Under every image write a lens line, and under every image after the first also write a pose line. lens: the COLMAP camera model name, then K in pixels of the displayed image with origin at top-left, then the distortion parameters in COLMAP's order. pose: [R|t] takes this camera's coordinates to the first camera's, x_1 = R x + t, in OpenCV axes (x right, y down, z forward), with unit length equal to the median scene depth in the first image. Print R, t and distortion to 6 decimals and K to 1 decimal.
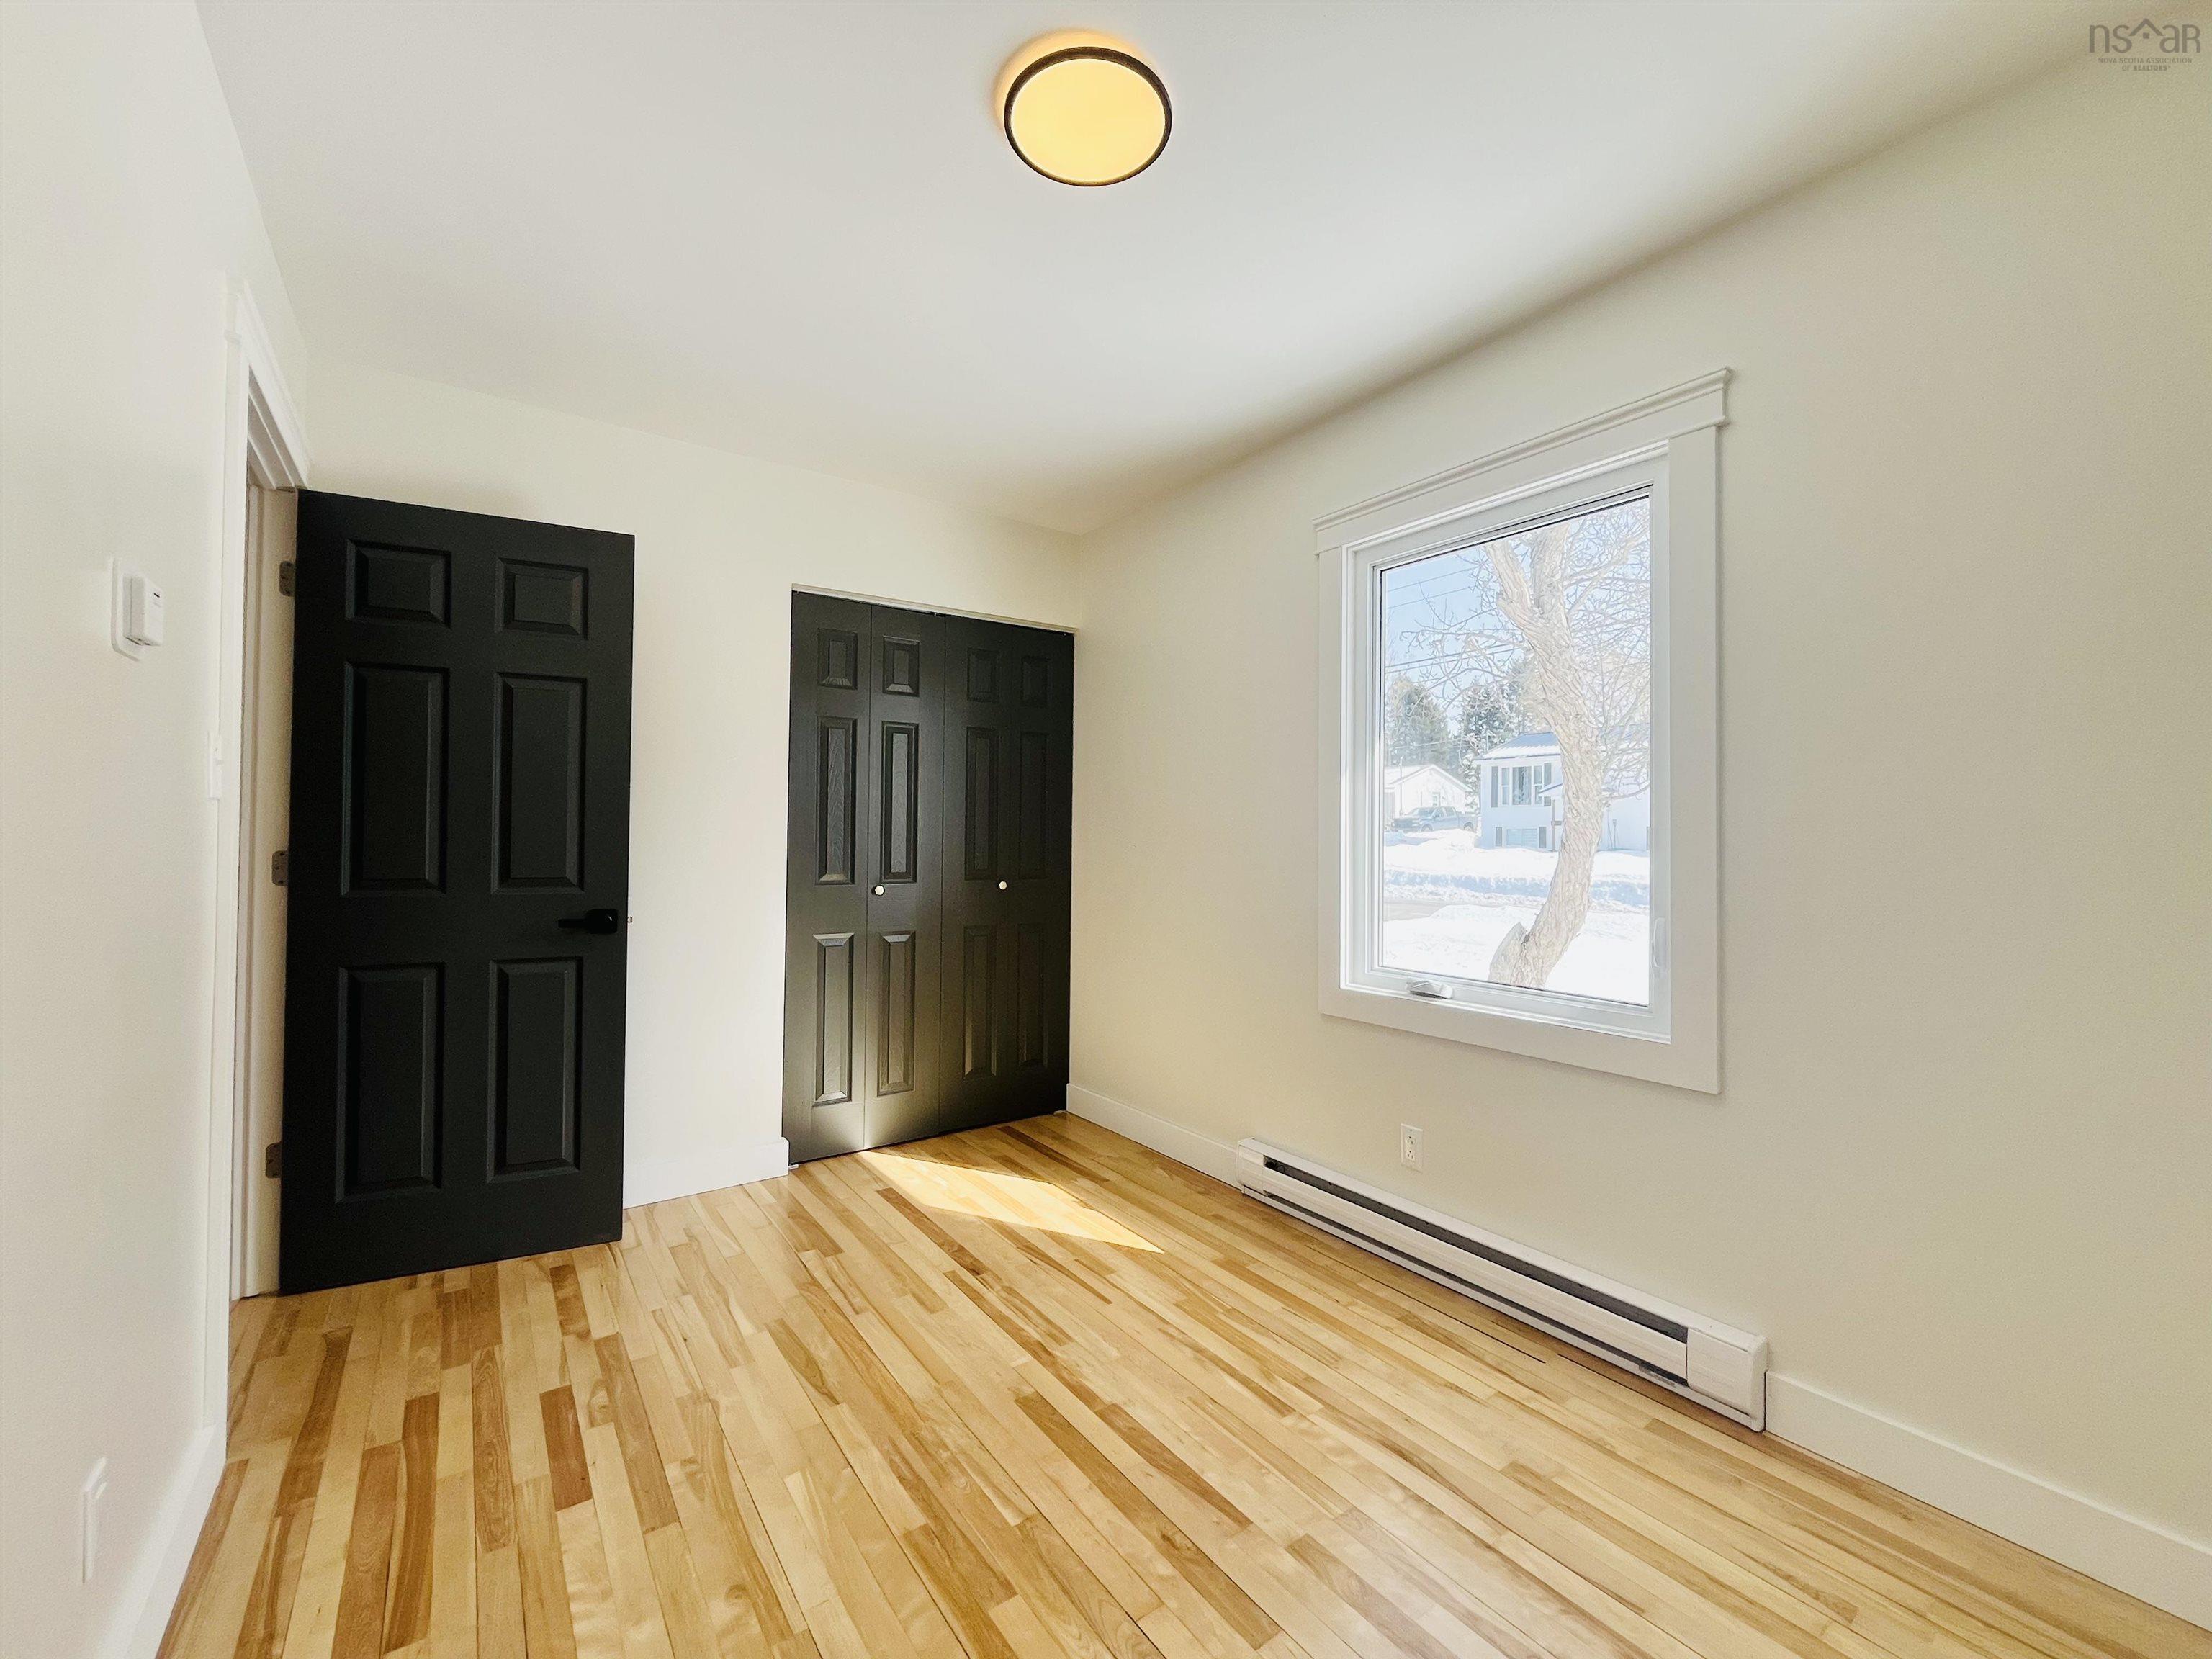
lens RADIAL K [[898.7, 0, 1109.6], [0, 898.7, 820.5], [0, 0, 1]] dist [0.001105, 0.000286]
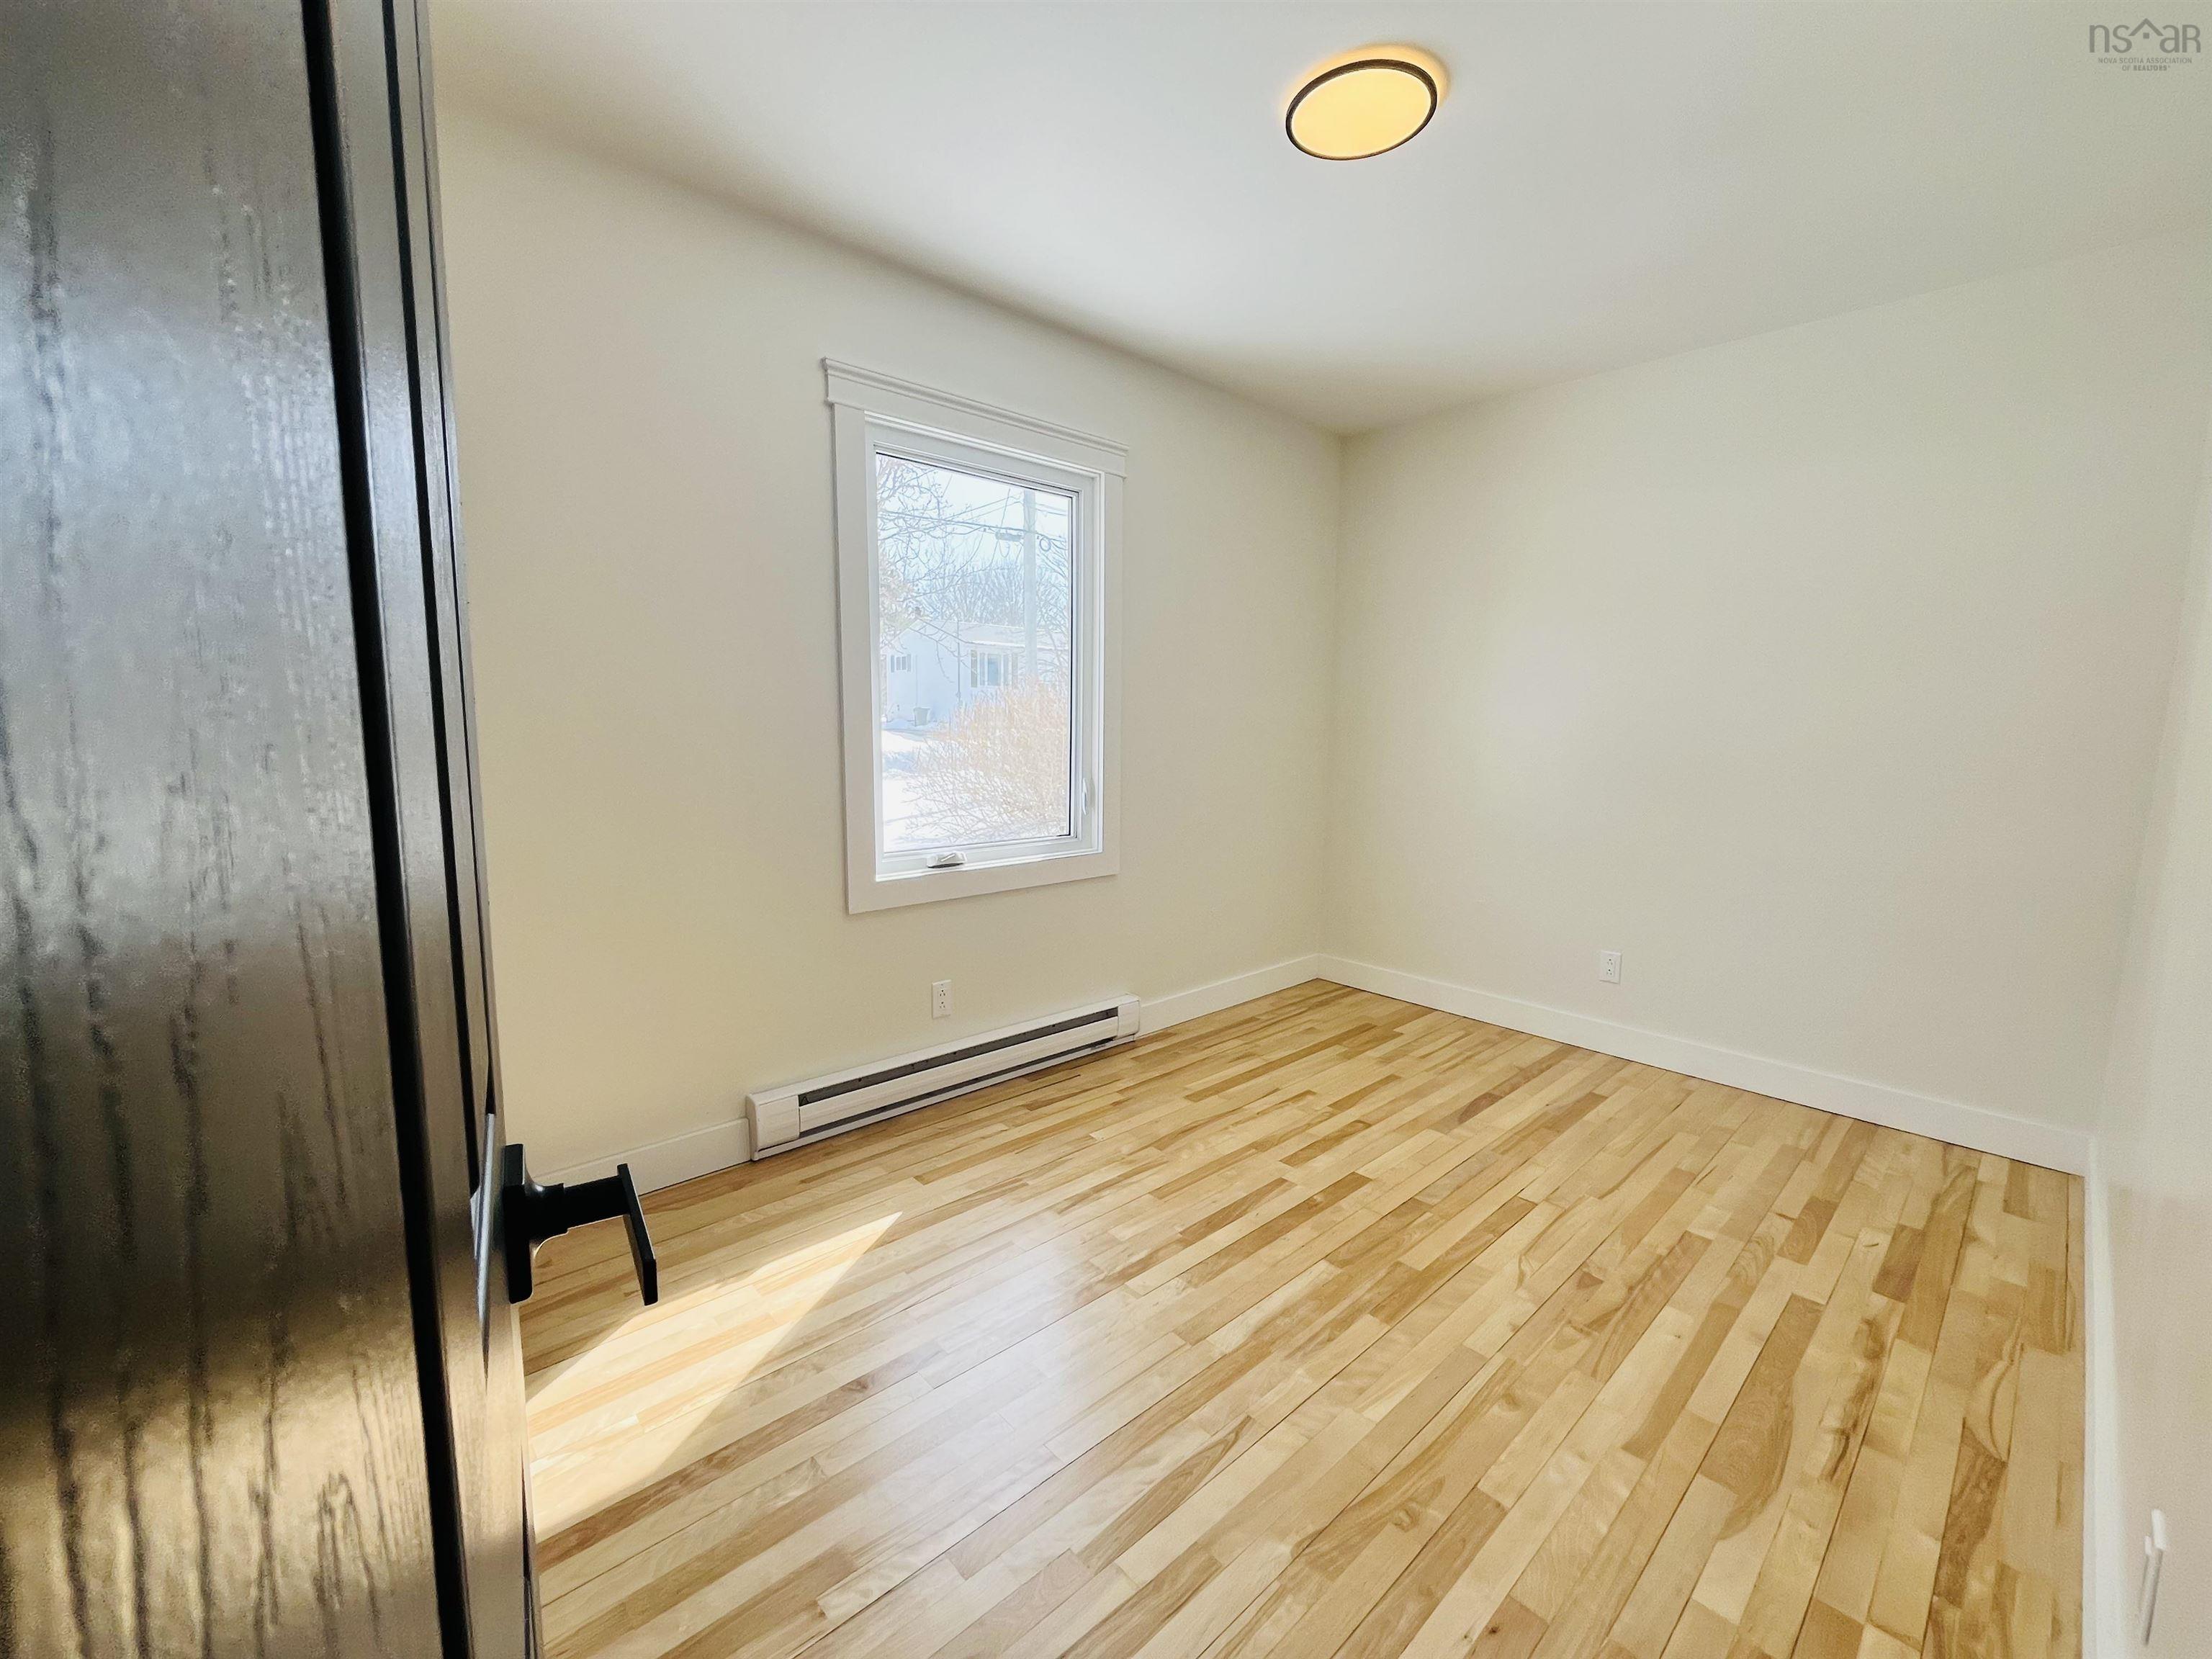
lens RADIAL K [[943.1, 0, 1065.1], [0, 943.1, 814.9], [0, 0, 1]] dist [-0.001706, -0.000245]
pose [[-0.118307, -0.110318, 0.986830, -0.935424], [-0.036640, 0.993618, 0.106684, -0.004134], [-0.992301, -0.023536, -0.121594, 1.105063]]
